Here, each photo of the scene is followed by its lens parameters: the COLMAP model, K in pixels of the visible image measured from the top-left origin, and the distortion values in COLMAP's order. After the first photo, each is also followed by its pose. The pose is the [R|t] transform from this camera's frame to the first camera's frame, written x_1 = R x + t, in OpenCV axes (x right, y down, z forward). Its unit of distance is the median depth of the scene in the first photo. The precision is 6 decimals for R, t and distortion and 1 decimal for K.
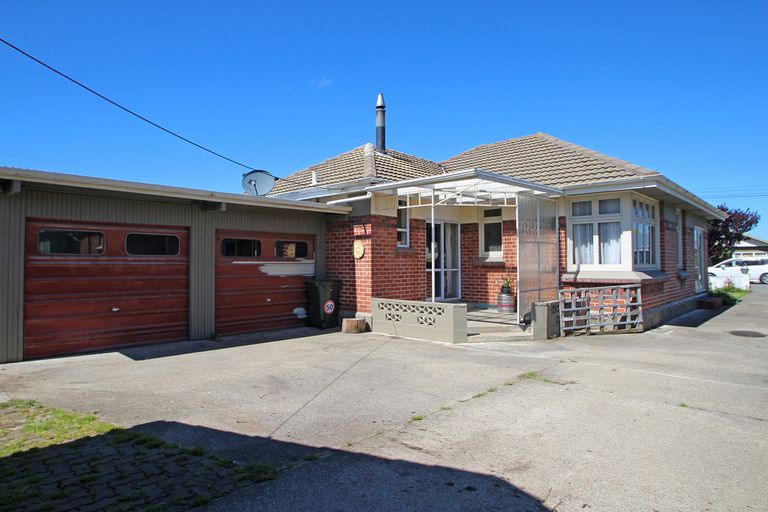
lens RADIAL K [[463.7, 0, 383.5], [0, 463.7, 256.4], [0, 0, 1]] dist [-0.010658, -0.004030]
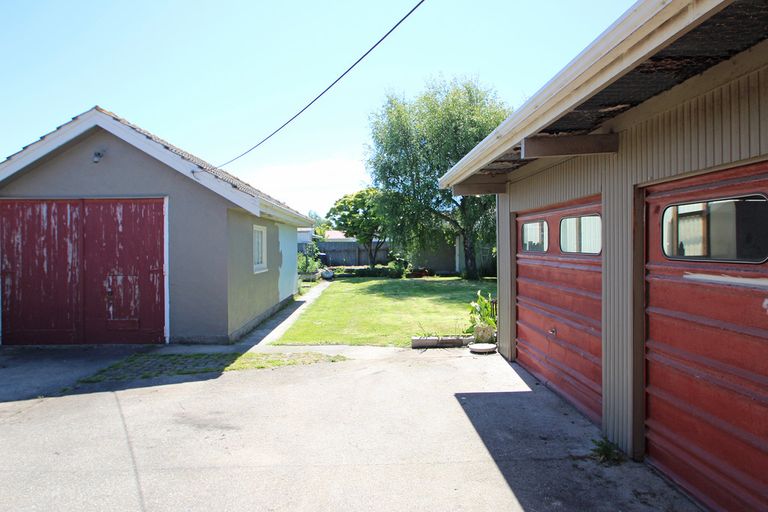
lens RADIAL K [[463.7, 0, 384.1], [0, 463.7, 253.3], [0, 0, 1]] dist [-0.010658, -0.004030]
pose [[-0.725904, 0.015537, -0.687621, 0.106201], [0.023670, 0.999717, -0.002399, -0.012664], [0.687389, -0.018017, -0.726066, 2.233982]]
